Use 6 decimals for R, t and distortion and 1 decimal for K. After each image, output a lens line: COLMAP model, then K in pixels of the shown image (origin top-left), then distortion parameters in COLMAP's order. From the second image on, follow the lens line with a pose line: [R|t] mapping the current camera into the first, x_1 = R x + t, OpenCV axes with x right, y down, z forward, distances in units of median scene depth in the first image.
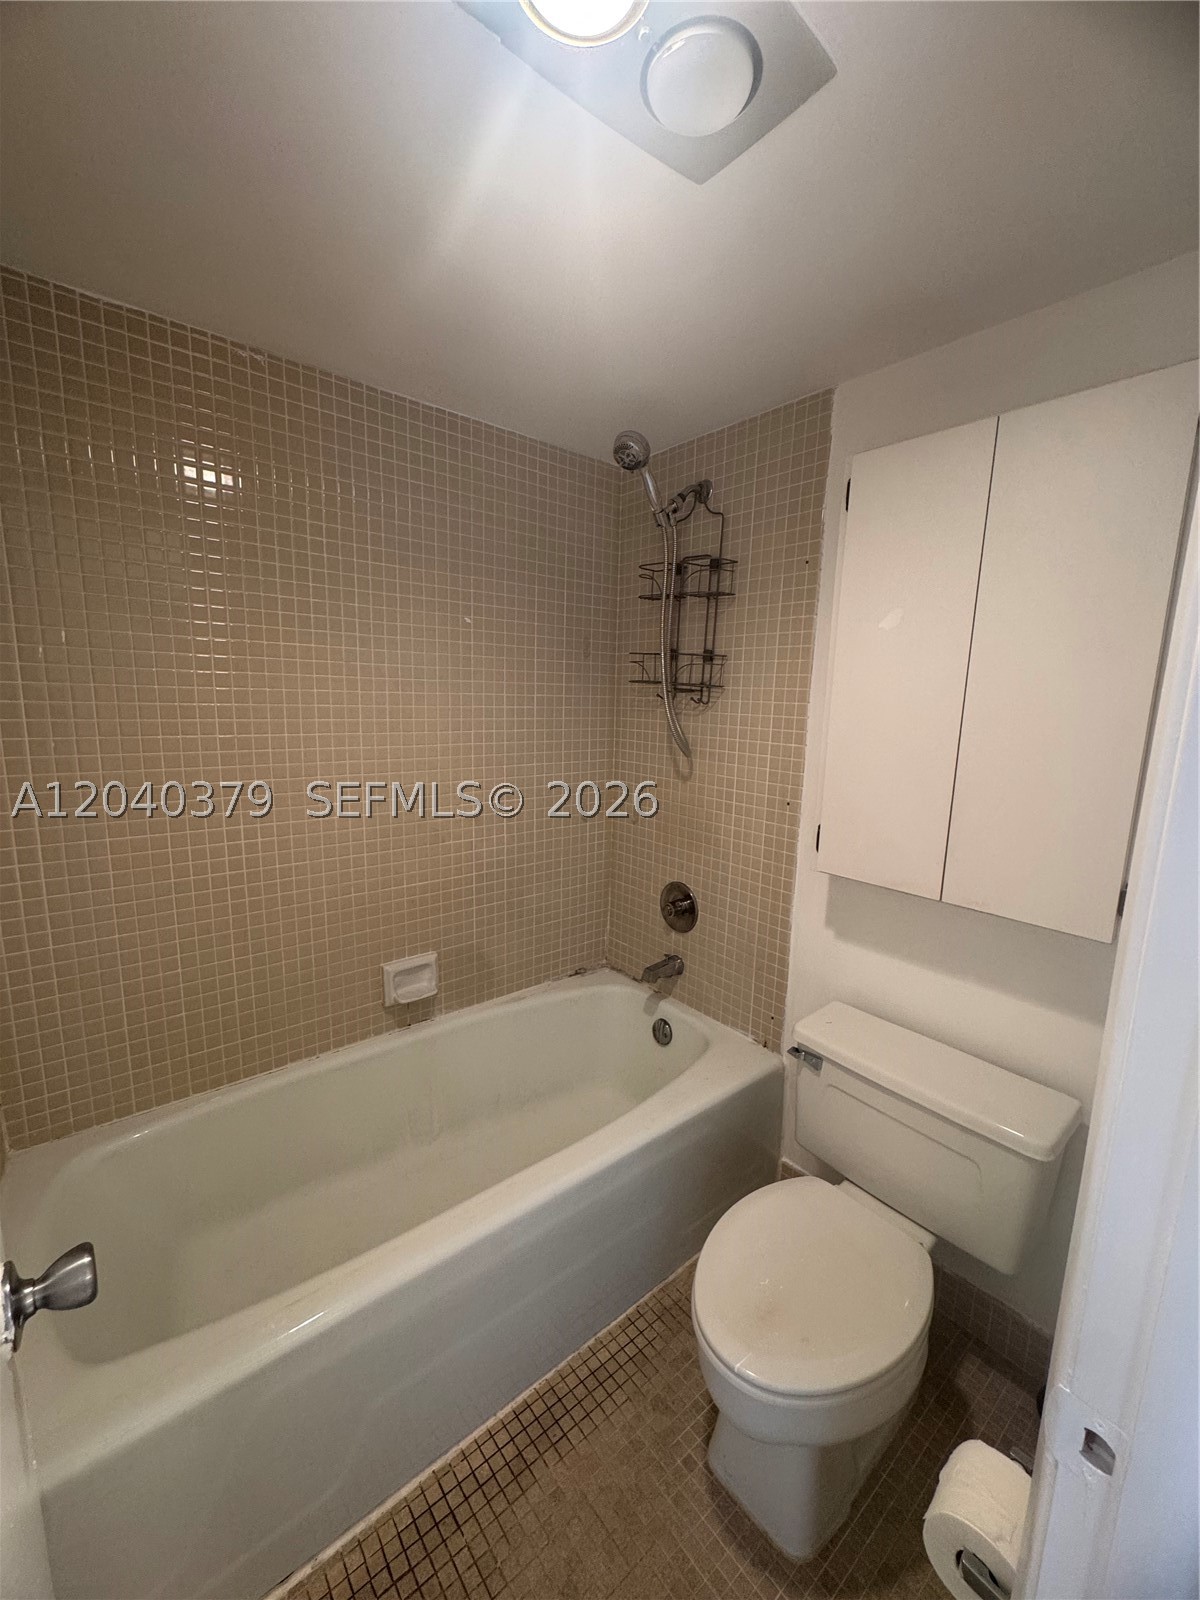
lens RADIAL K [[639.5, 0, 587.4], [0, 639.5, 798.8], [0, 0, 1]] dist [0.006834, 0.001051]
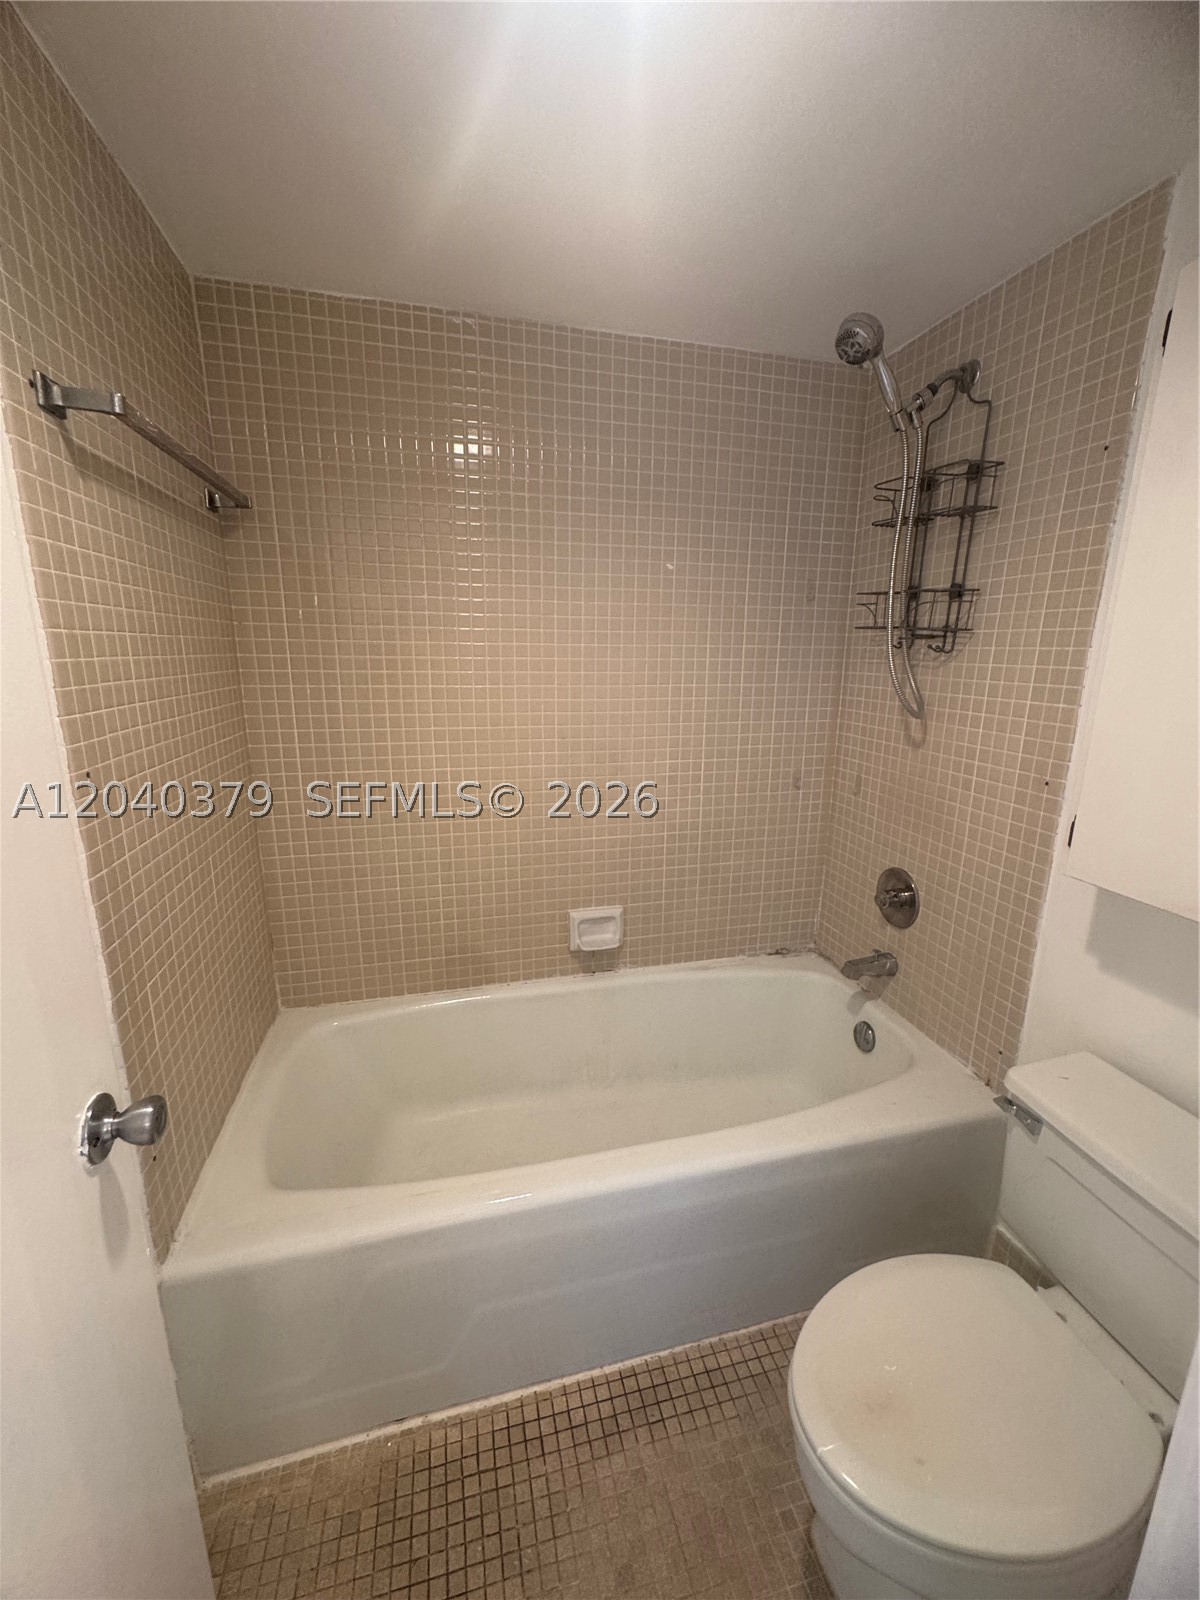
lens RADIAL K [[639.5, 0, 603.9], [0, 639.5, 795.5], [0, 0, 1]] dist [0.006834, 0.001051]
pose [[0.908790, 0.079758, -0.409560, 0.149235], [-0.056231, 0.996017, 0.069191, -0.001901], [0.413447, -0.039851, 0.909656, 0.092377]]
